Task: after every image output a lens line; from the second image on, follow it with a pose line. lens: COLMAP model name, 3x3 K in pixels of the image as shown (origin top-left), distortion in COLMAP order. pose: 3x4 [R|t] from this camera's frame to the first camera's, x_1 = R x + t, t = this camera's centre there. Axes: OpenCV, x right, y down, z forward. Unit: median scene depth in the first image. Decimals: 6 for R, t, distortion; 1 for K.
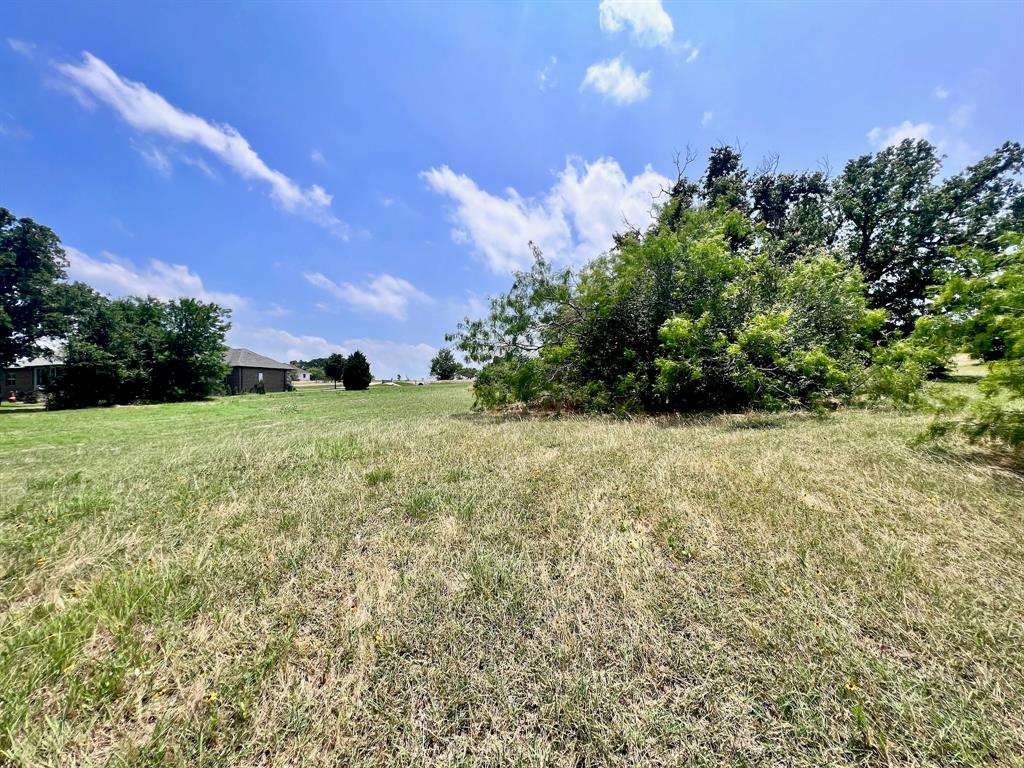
lens RADIAL K [[411.0, 0, 508.3], [0, 411.0, 389.4], [0, 0, 1]] dist [-0.004432, 0.001116]
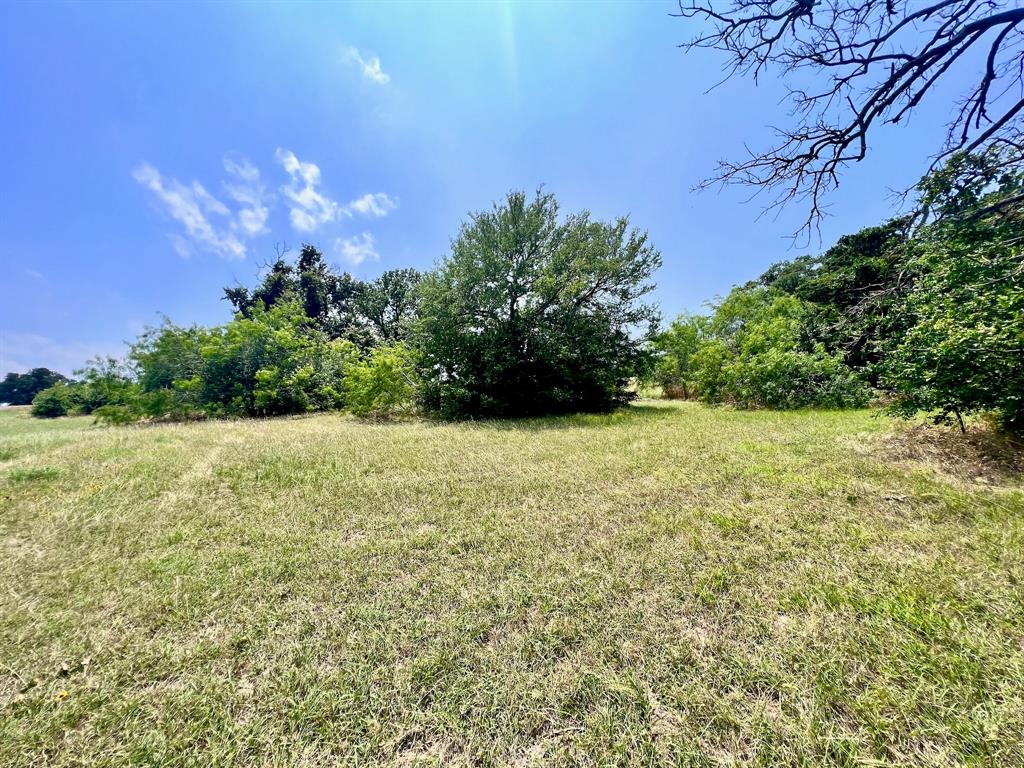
lens RADIAL K [[411.0, 0, 509.7], [0, 411.0, 385.5], [0, 0, 1]] dist [-0.004432, 0.001116]
pose [[0.650273, 0.009708, 0.759638, -0.113791], [0.037620, 0.998280, -0.044962, 0.013943], [-0.758768, 0.057815, 0.648790, -0.410204]]
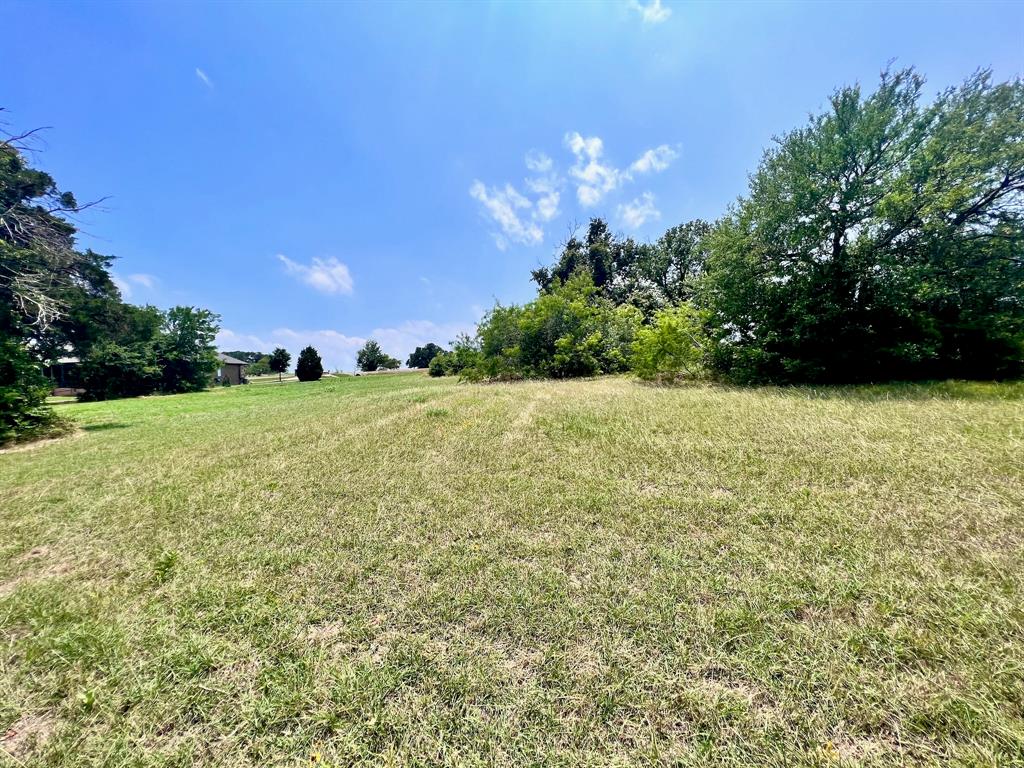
lens RADIAL K [[411.0, 0, 512.3], [0, 411.0, 383.2], [0, 0, 1]] dist [-0.004432, 0.001116]
pose [[0.978070, -0.032912, 0.205661, -0.122759], [0.030510, 0.999424, 0.014843, 0.015012], [-0.206031, -0.008243, 0.978511, -0.414777]]
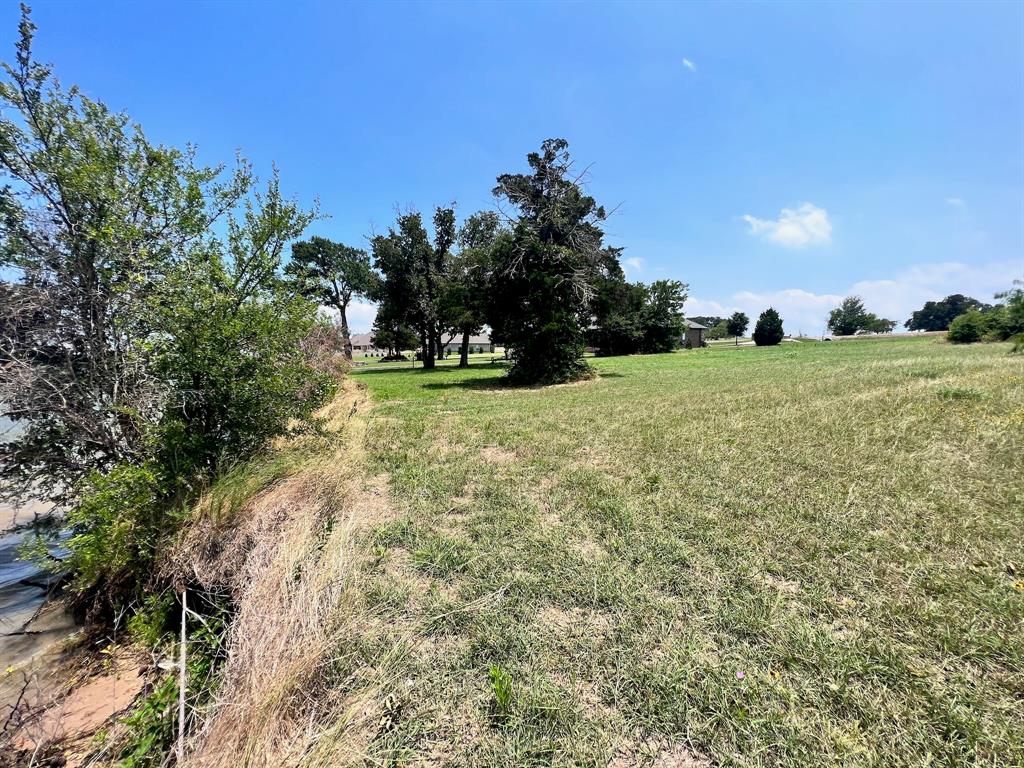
lens RADIAL K [[411.0, 0, 512.4], [0, 411.0, 384.3], [0, 0, 1]] dist [-0.004432, 0.001116]
pose [[0.694651, 0.058305, -0.716980, -0.124809], [0.004105, 0.996372, 0.085003, 0.015929], [0.719335, -0.061991, 0.691891, -0.426499]]
